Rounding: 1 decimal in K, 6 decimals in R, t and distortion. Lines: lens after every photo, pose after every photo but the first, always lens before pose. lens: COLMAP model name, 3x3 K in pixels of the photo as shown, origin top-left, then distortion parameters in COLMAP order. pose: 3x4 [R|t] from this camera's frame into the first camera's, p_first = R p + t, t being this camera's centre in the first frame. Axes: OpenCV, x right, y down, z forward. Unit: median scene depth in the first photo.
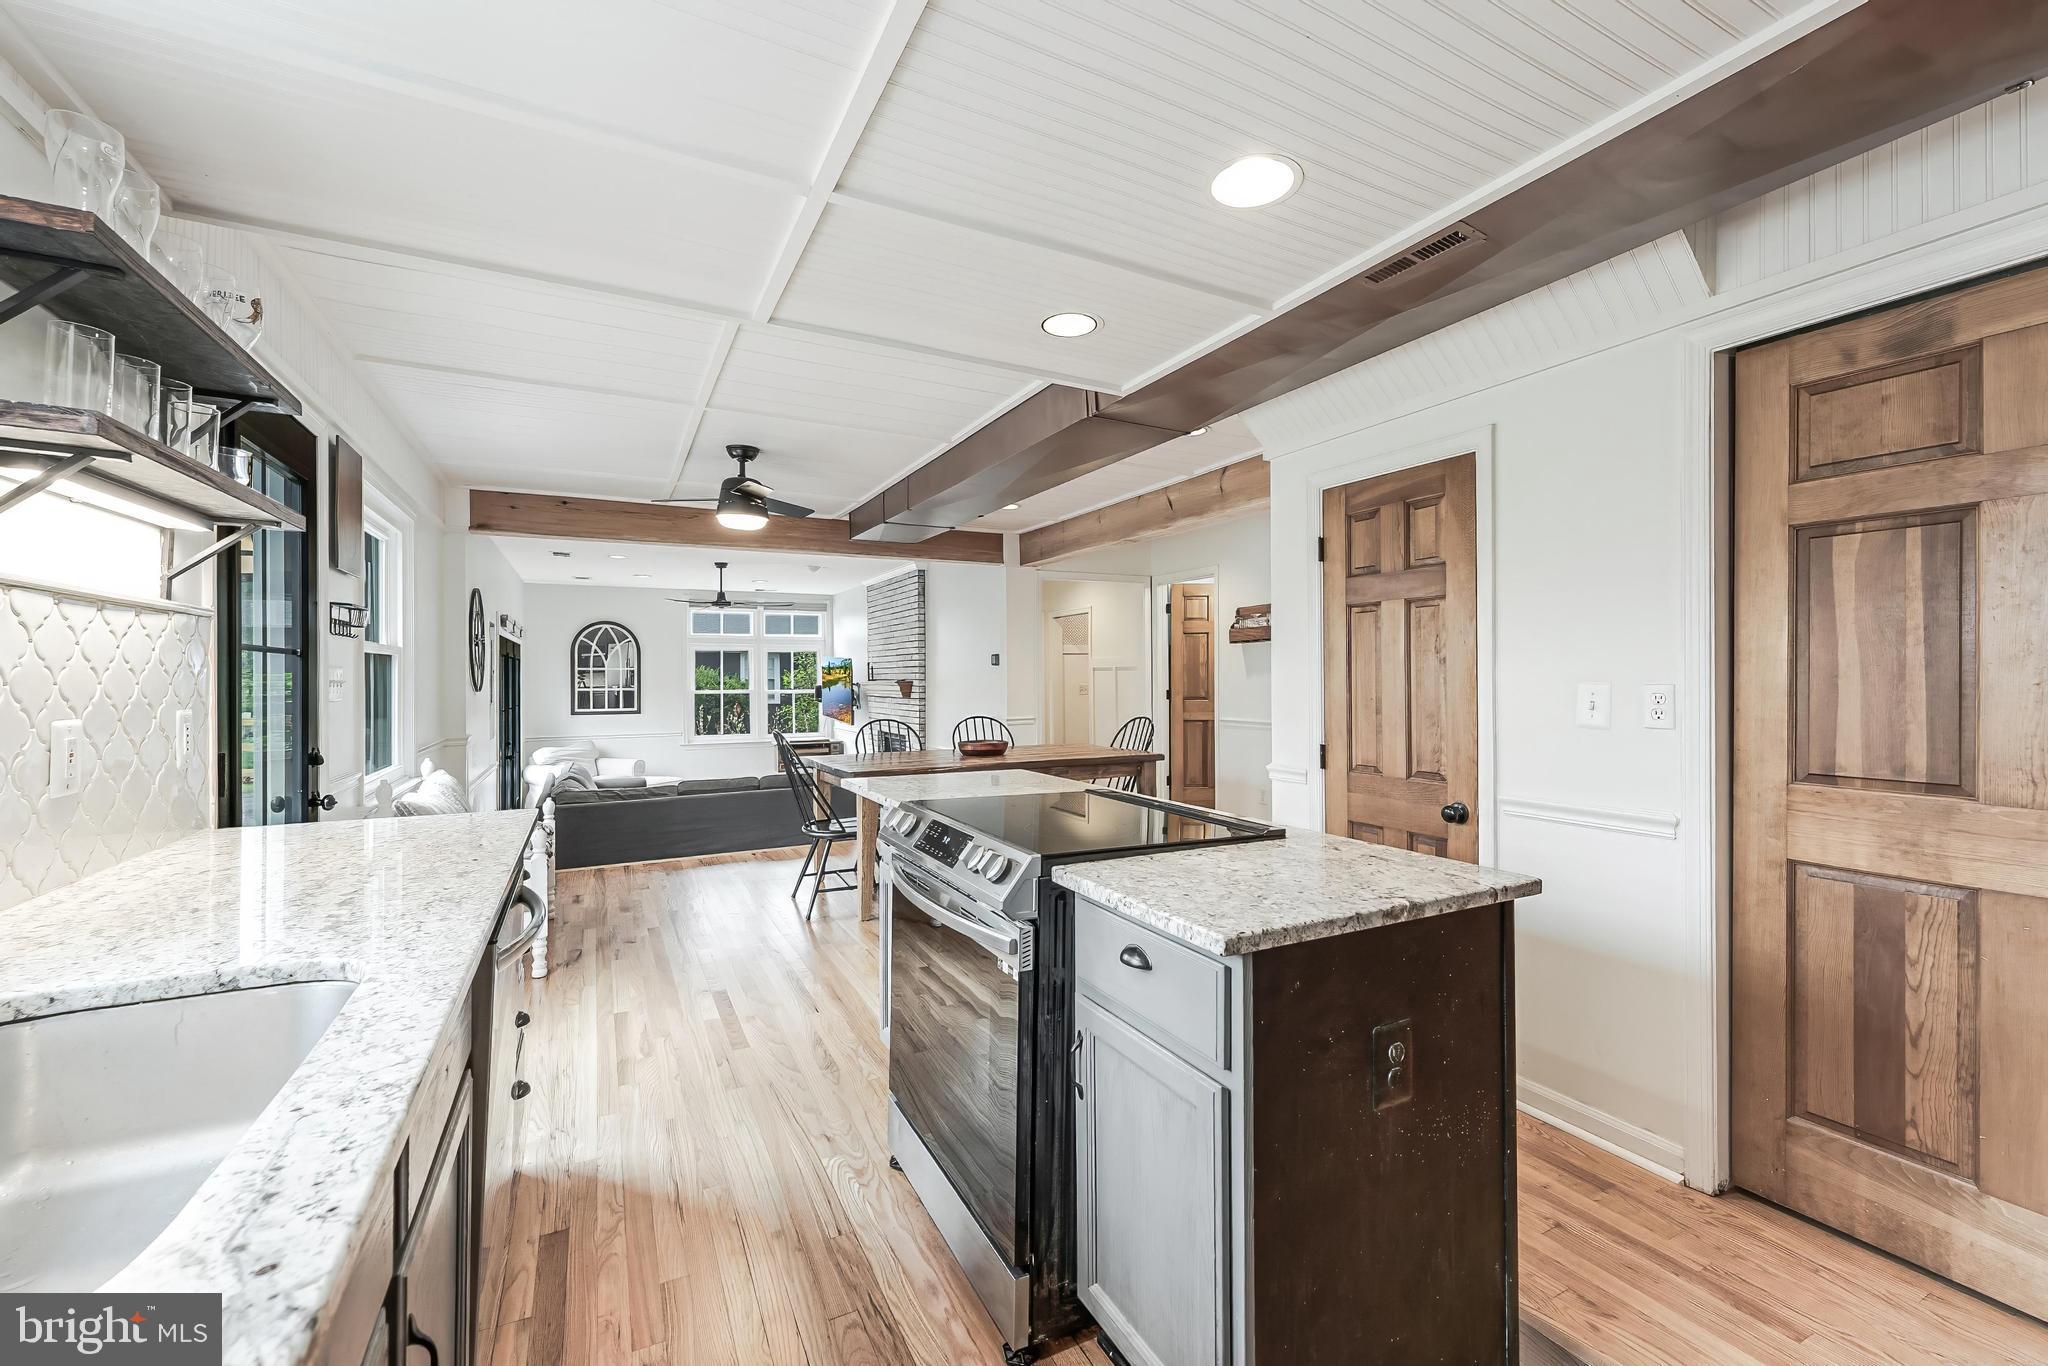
lens RADIAL K [[839.7, 0, 1041.9], [0, 839.7, 679.0], [0, 0, 1]] dist [0.000342, 0.000000]
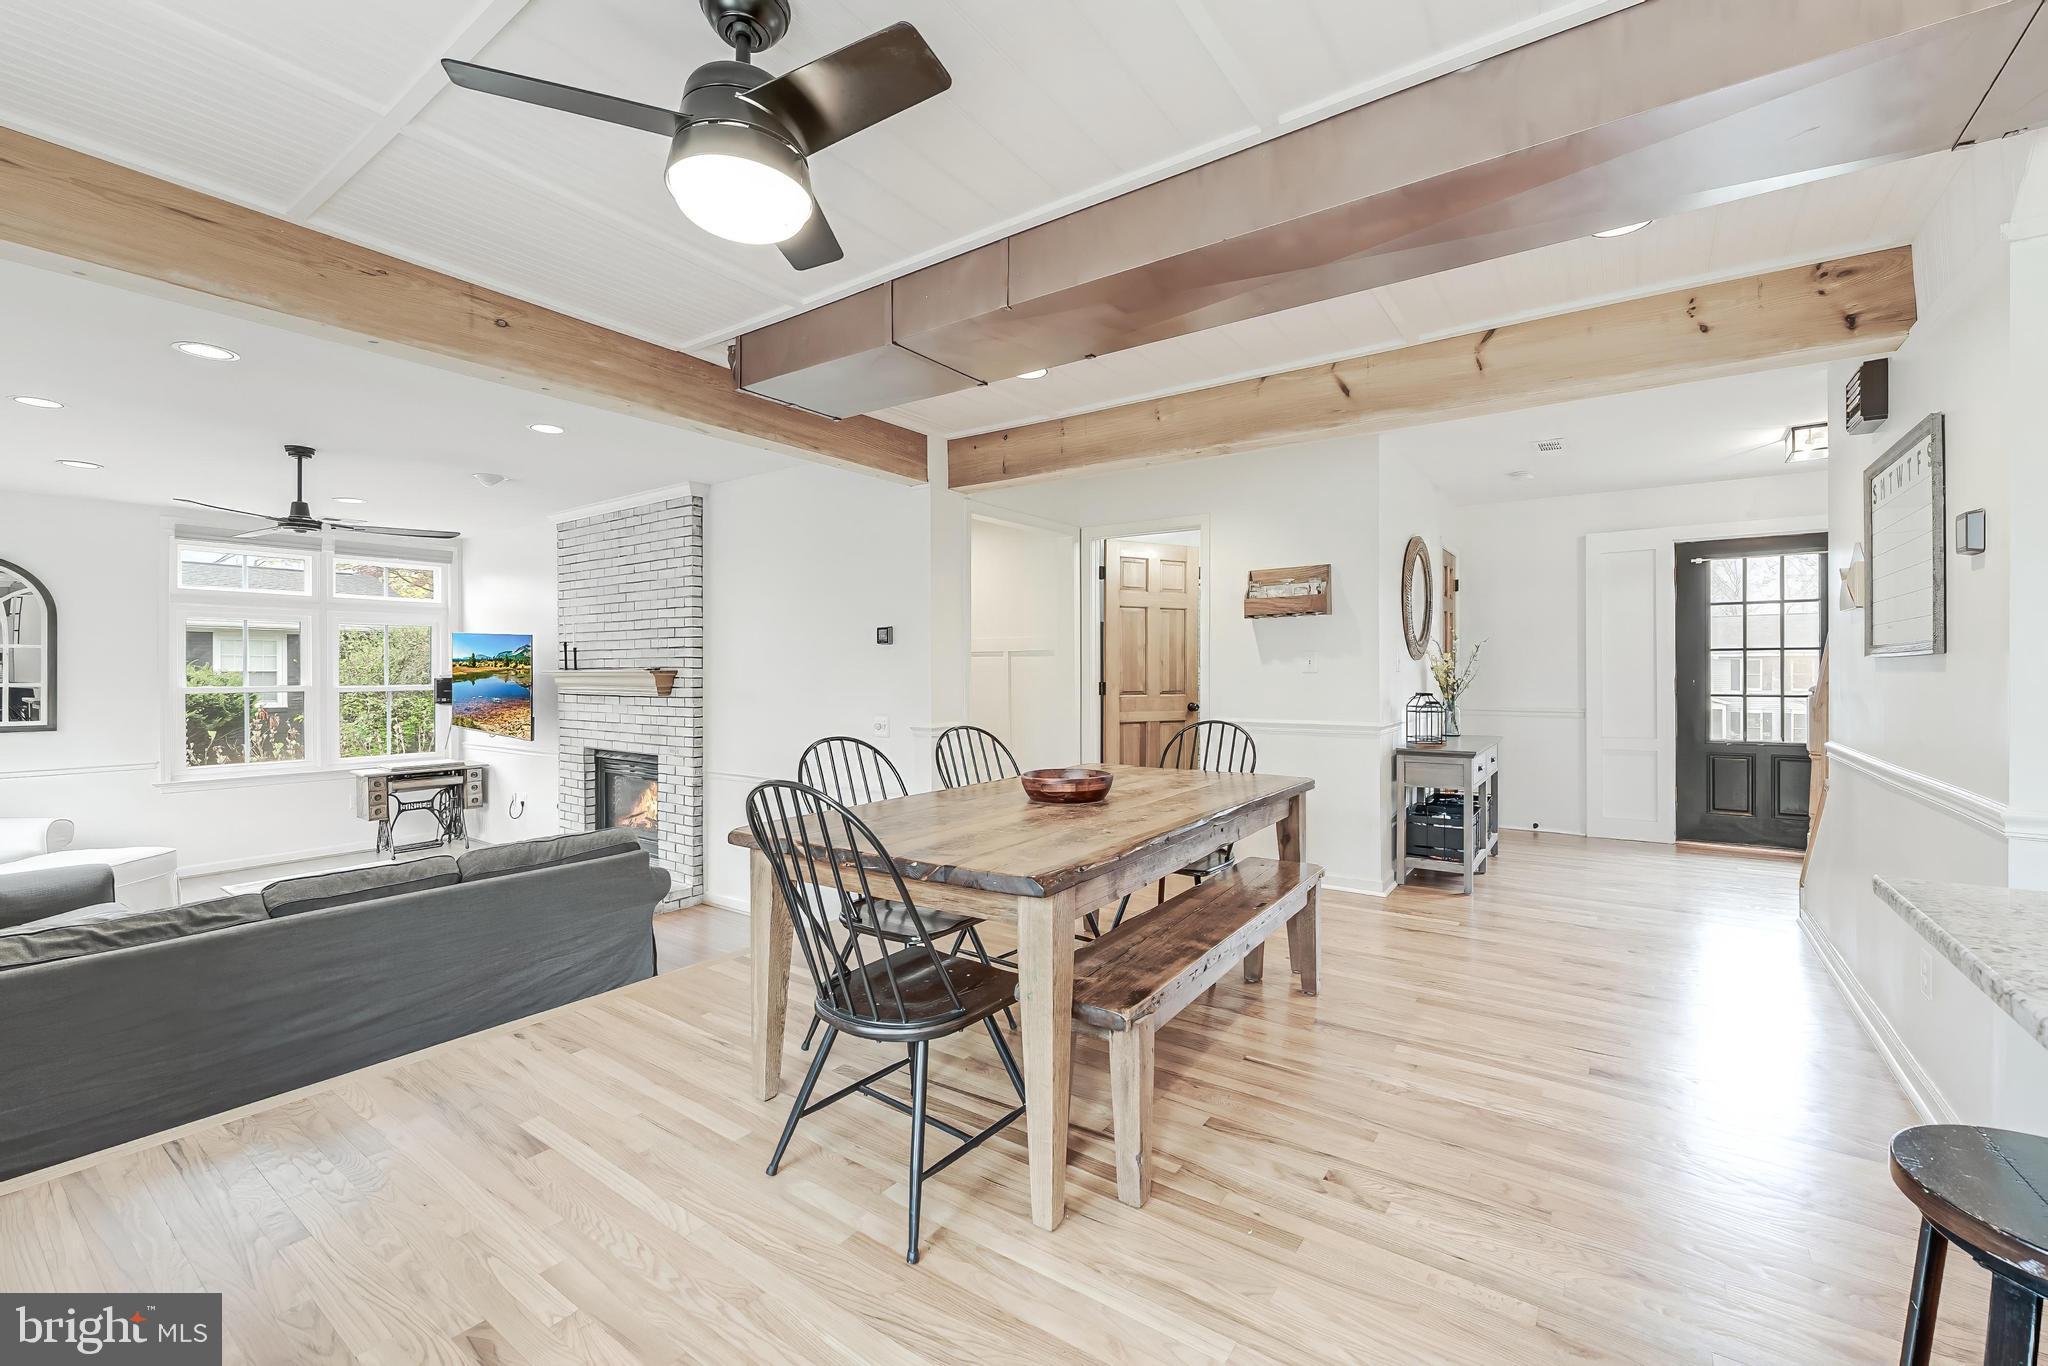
lens RADIAL K [[845.8, 0, 1034.0], [0, 845.8, 672.5], [0, 0, 1]] dist [0.001827, -0.005136]
pose [[0.894492, 0.003819, 0.447068, -0.236340], [-0.002182, 0.999989, -0.004177, 0.007672], [-0.447079, 0.002761, 0.894490, 0.359103]]
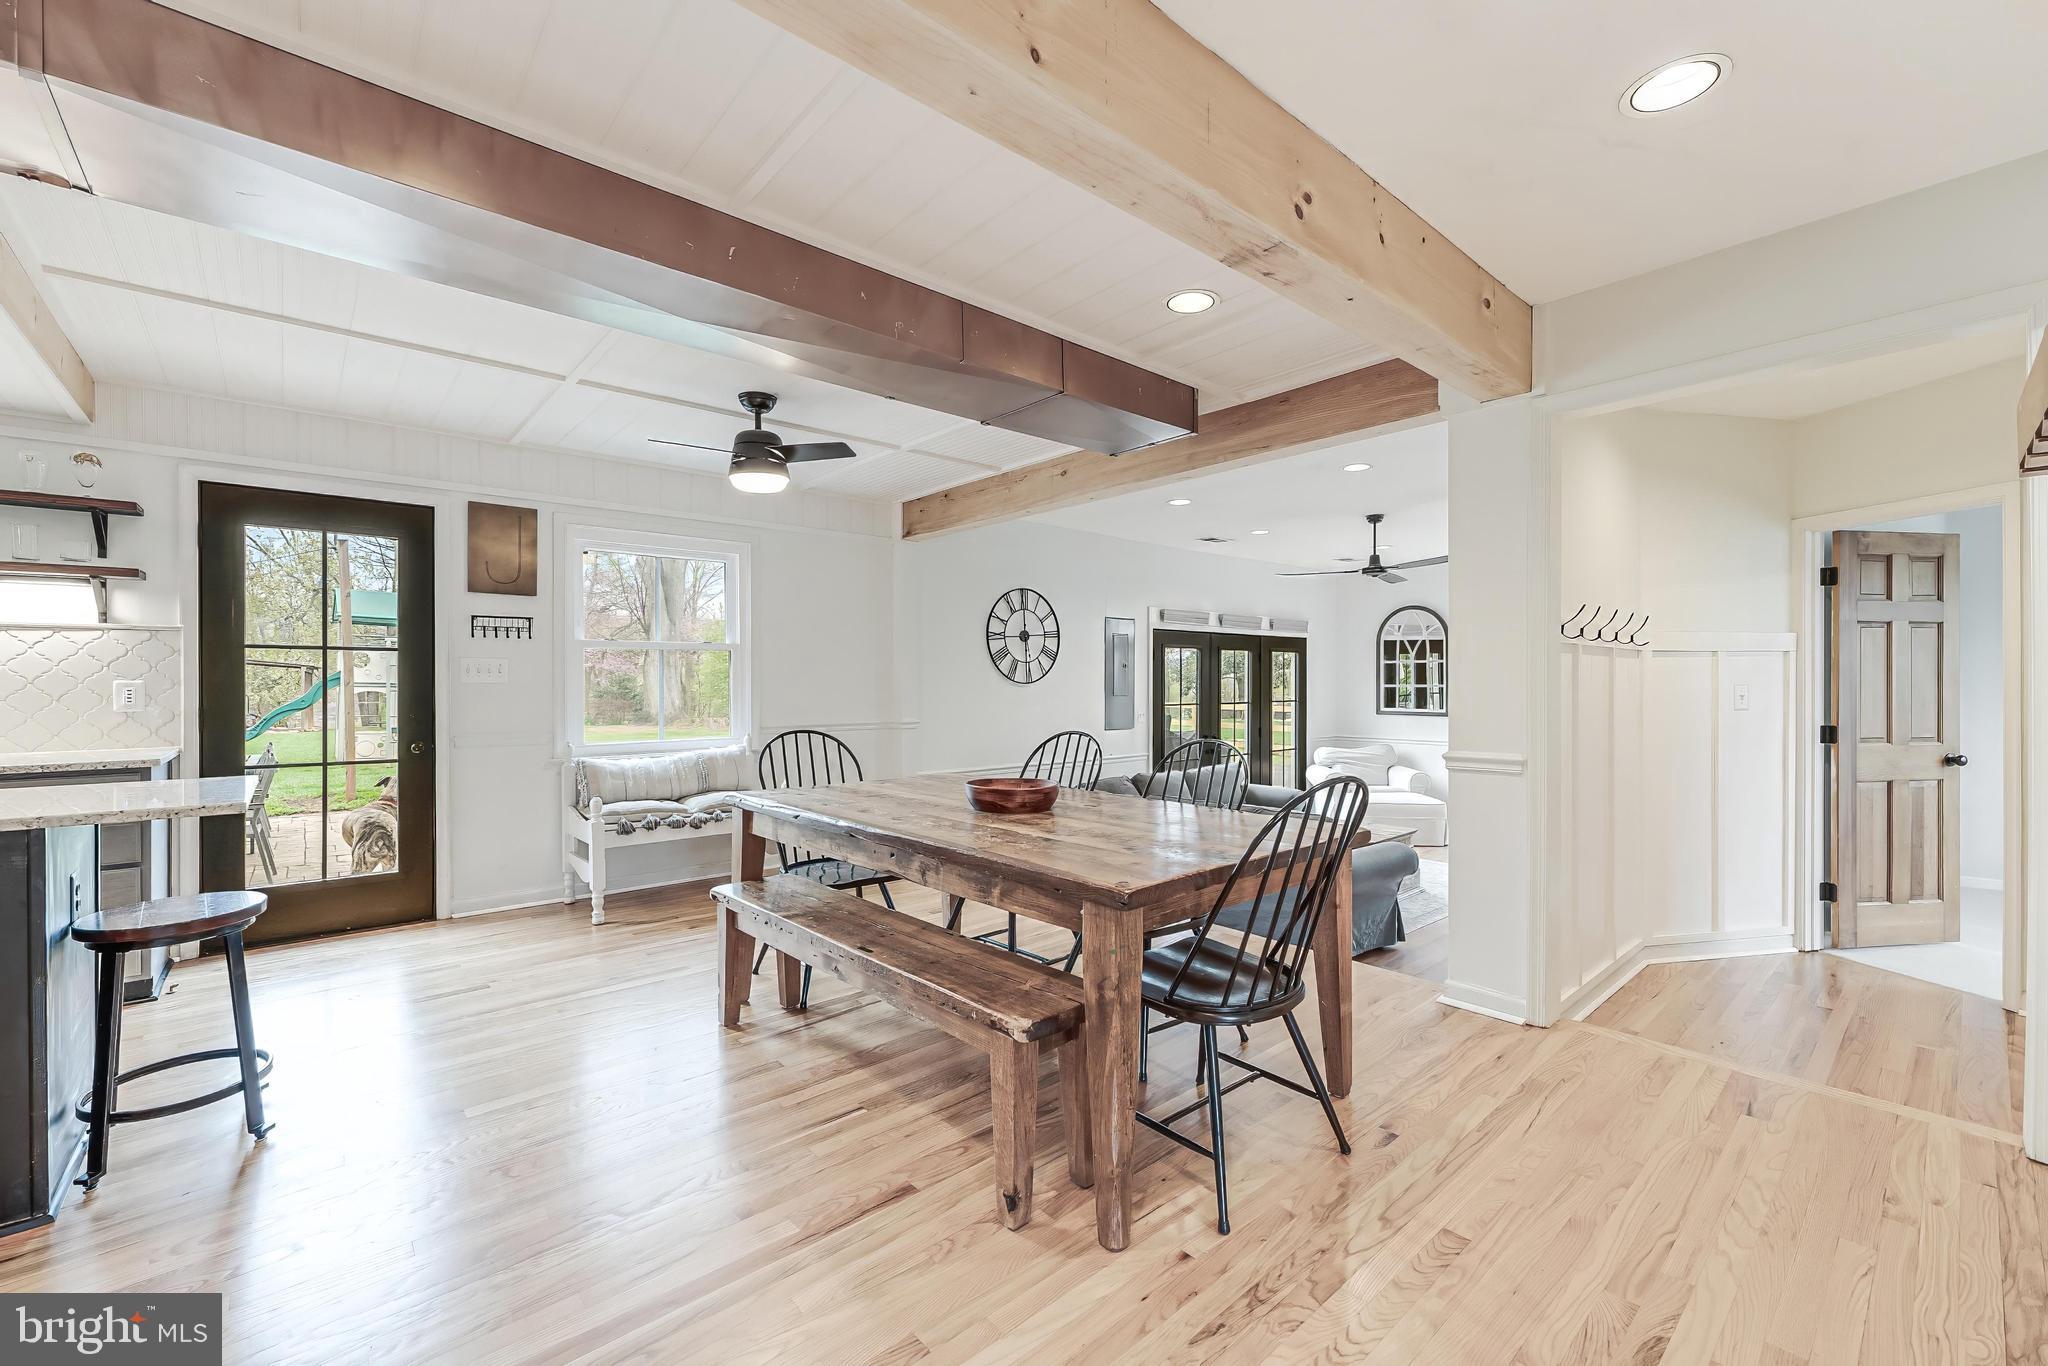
lens RADIAL K [[833.2, 0, 1029.5], [0, 833.2, 680.6], [0, 0, 1]] dist [-0.000378, -0.000237]
pose [[0.228775, 0.005530, -0.973464, 0.309854], [-0.002544, 0.999984, 0.005082, 0.005237], [0.973476, 0.001314, 0.228785, 0.621496]]
